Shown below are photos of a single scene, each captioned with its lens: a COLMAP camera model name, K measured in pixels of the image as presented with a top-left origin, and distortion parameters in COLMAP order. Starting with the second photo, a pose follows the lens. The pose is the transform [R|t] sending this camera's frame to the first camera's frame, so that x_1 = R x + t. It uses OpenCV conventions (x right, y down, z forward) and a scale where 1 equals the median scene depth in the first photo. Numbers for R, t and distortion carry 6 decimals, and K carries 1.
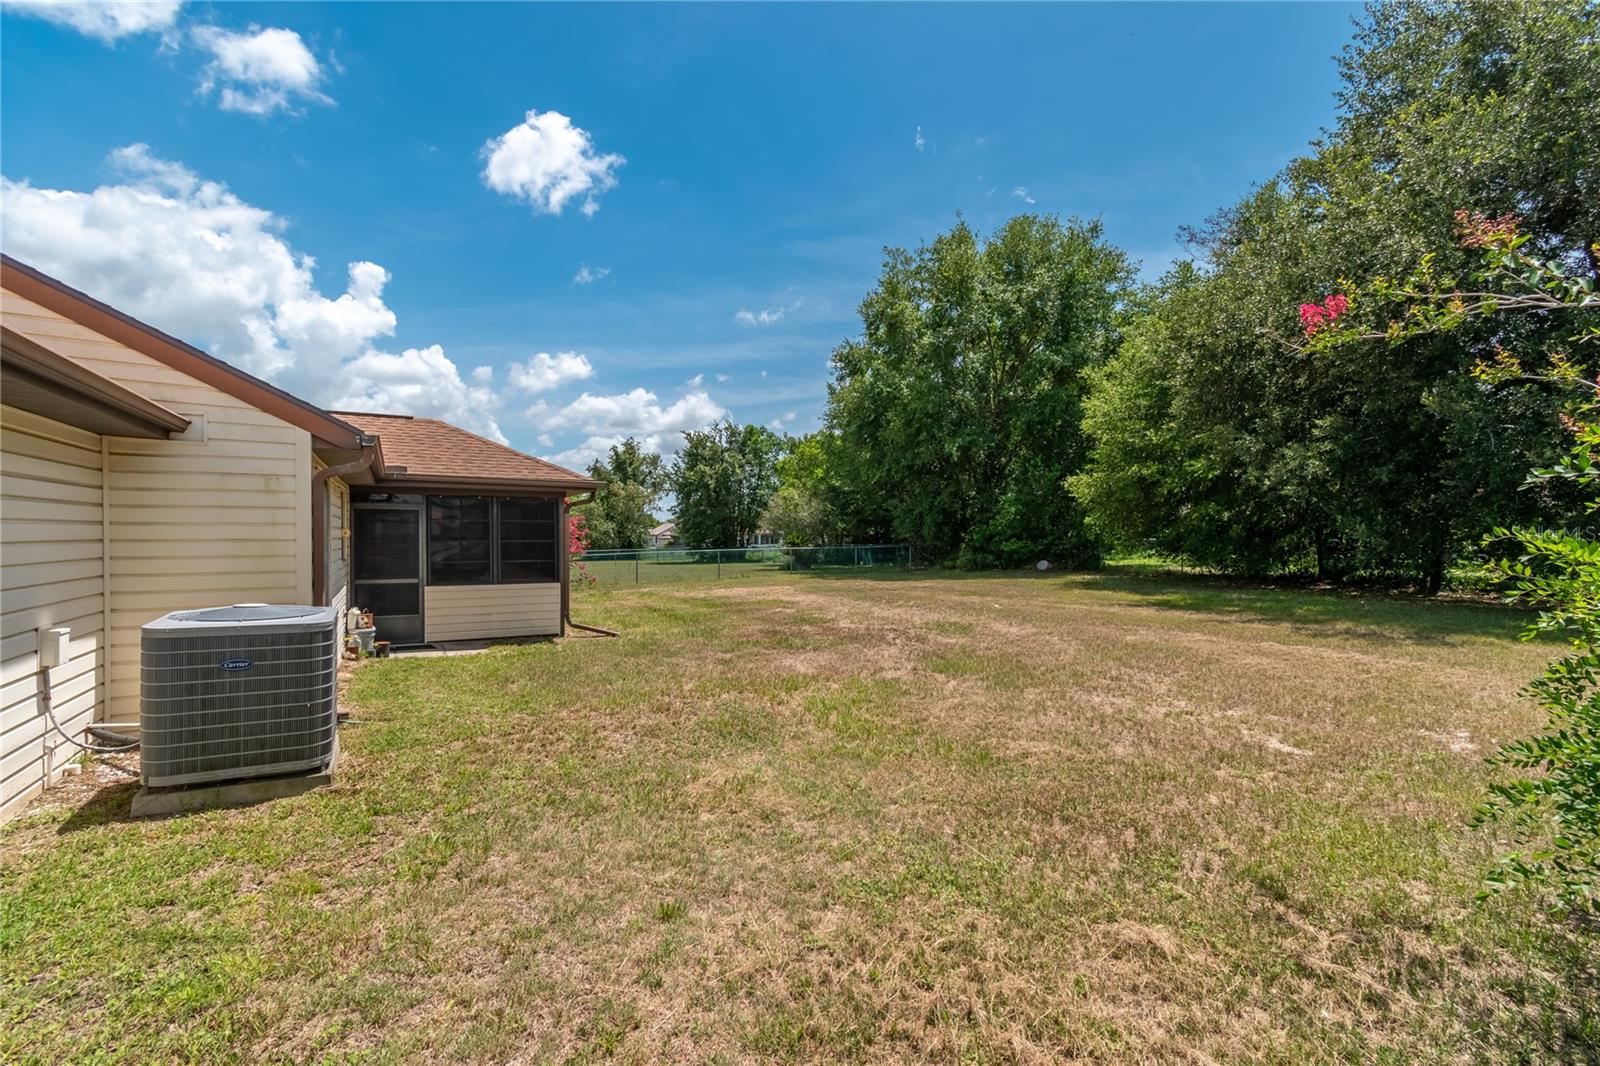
lens RADIAL K [[704.1, 0, 799.4], [0, 704.1, 535.6], [0, 0, 1]] dist [0.010342, 0.000013]
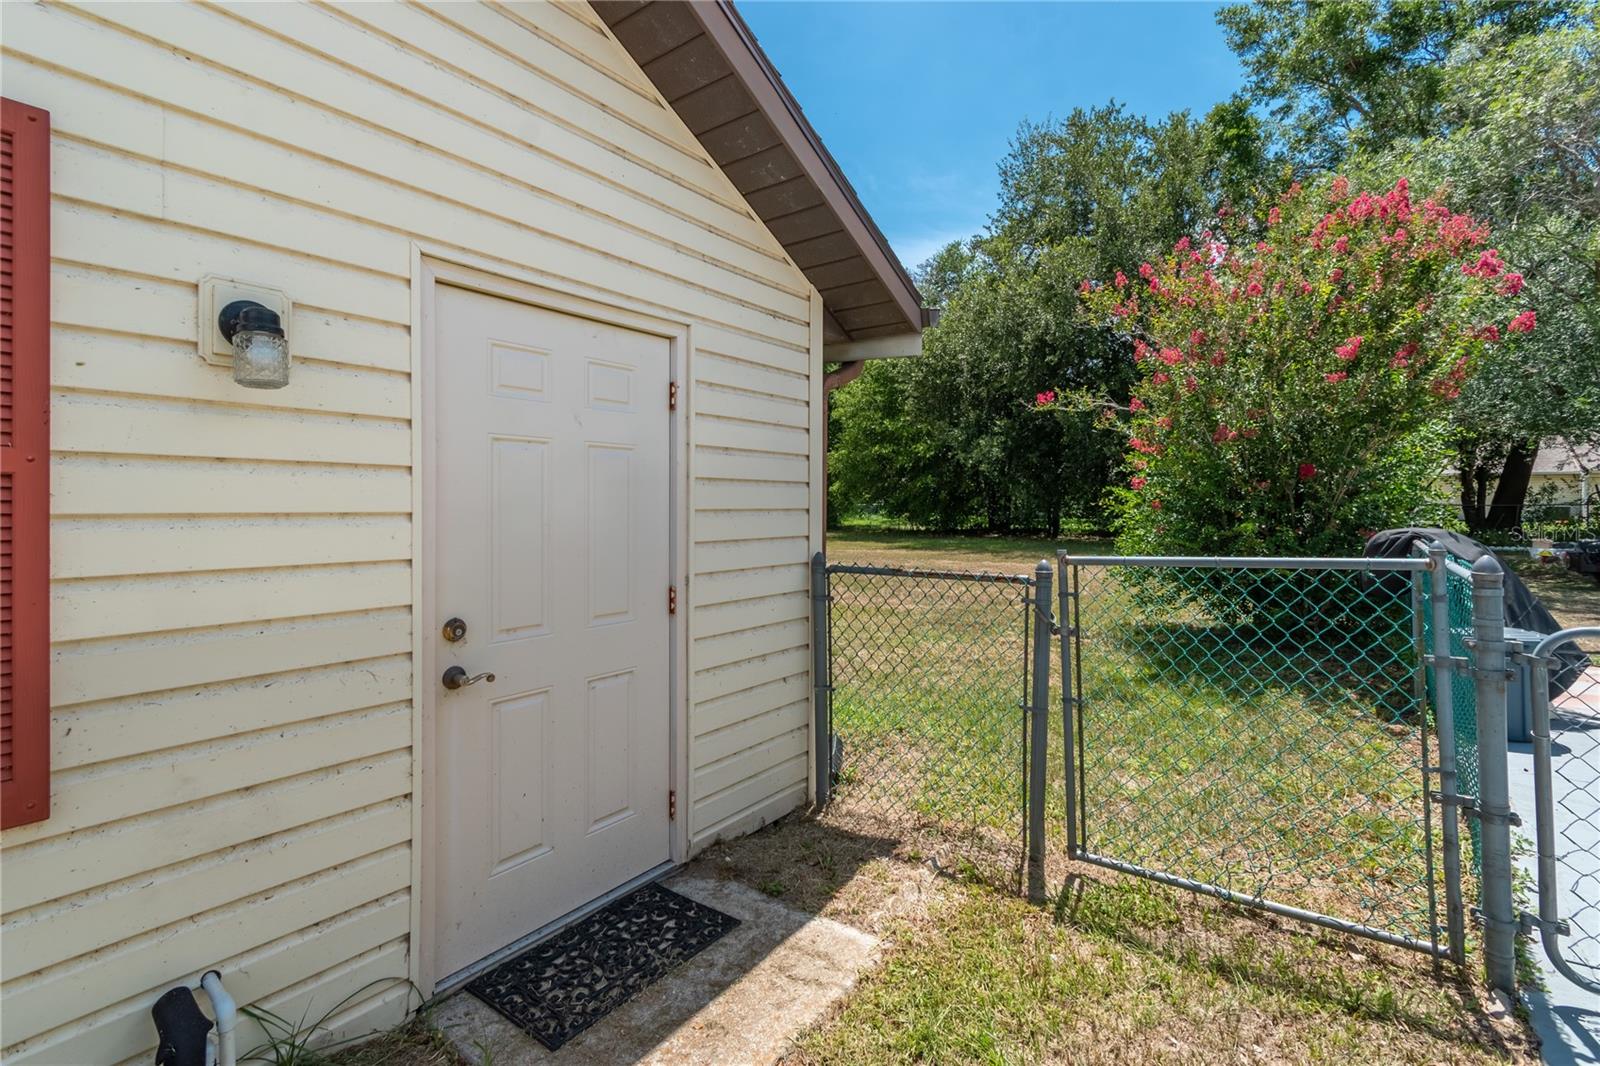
lens RADIAL K [[704.1, 0, 781.2], [0, 704.1, 487.0], [0, 0, 1]] dist [0.010342, 0.000013]
pose [[0.930813, 0.003392, 0.365480, -0.186815], [0.005594, 0.999708, -0.023524, 0.007282], [-0.365453, 0.023941, 0.930522, -0.171761]]
